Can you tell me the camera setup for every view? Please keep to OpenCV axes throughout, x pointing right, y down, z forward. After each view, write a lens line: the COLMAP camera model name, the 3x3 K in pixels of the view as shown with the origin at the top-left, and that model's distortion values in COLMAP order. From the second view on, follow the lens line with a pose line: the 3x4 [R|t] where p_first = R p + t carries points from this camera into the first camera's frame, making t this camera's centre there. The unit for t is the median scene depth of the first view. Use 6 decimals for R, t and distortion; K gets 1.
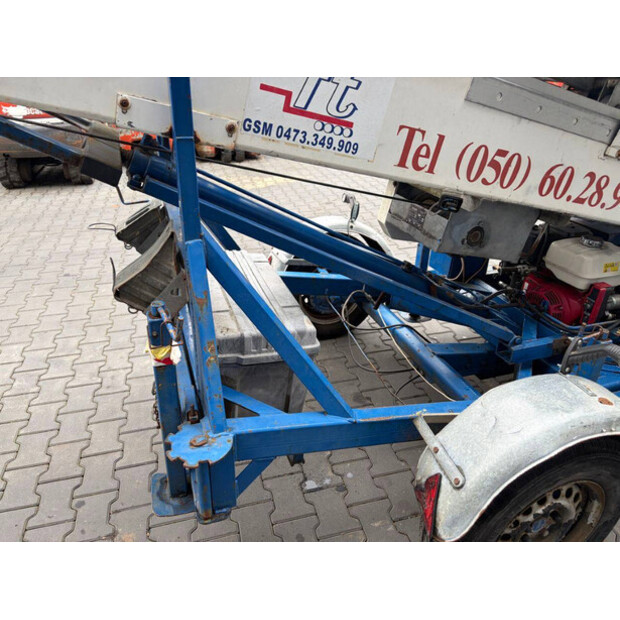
lens RADIAL K [[471.1, 0, 302.7], [0, 471.1, 305.8], [0, 0, 1]] dist [0.049362, -0.053074]
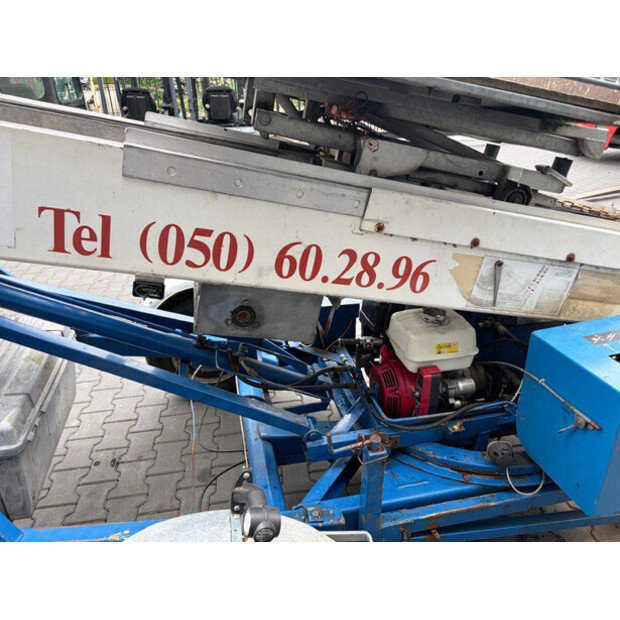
lens RADIAL K [[471.1, 0, 302.7], [0, 471.1, 305.8], [0, 0, 1]] dist [0.049362, -0.053074]
pose [[0.992088, 0.022650, -0.123488, 0.687257], [-0.027797, 0.998808, -0.040119, -0.159193], [0.122432, 0.043234, 0.991535, 0.191107]]
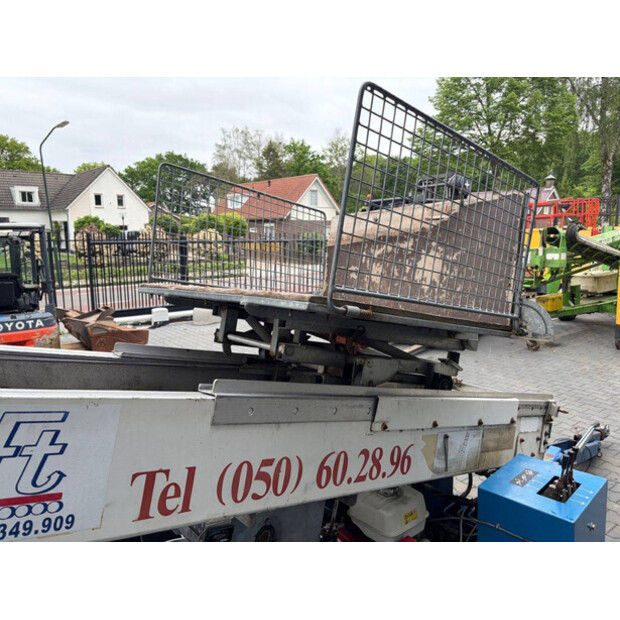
lens RADIAL K [[471.1, 0, 302.7], [0, 471.1, 305.8], [0, 0, 1]] dist [0.049362, -0.053074]
pose [[0.931404, -0.071699, 0.356856, 0.180570], [0.194676, 0.926524, -0.321954, -0.288834], [-0.307552, 0.369340, 0.876926, 0.089417]]
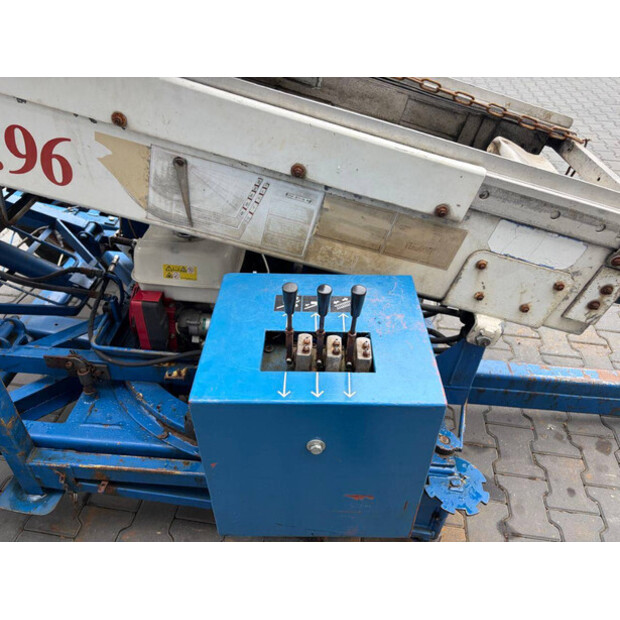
lens RADIAL K [[471.1, 0, 302.7], [0, 471.1, 305.8], [0, 0, 1]] dist [0.049362, -0.053074]
pose [[0.922367, 0.258273, -0.287287, 1.361911], [-0.202733, 0.956642, 0.209132, -0.279375], [0.328844, -0.134654, 0.934735, 0.640719]]
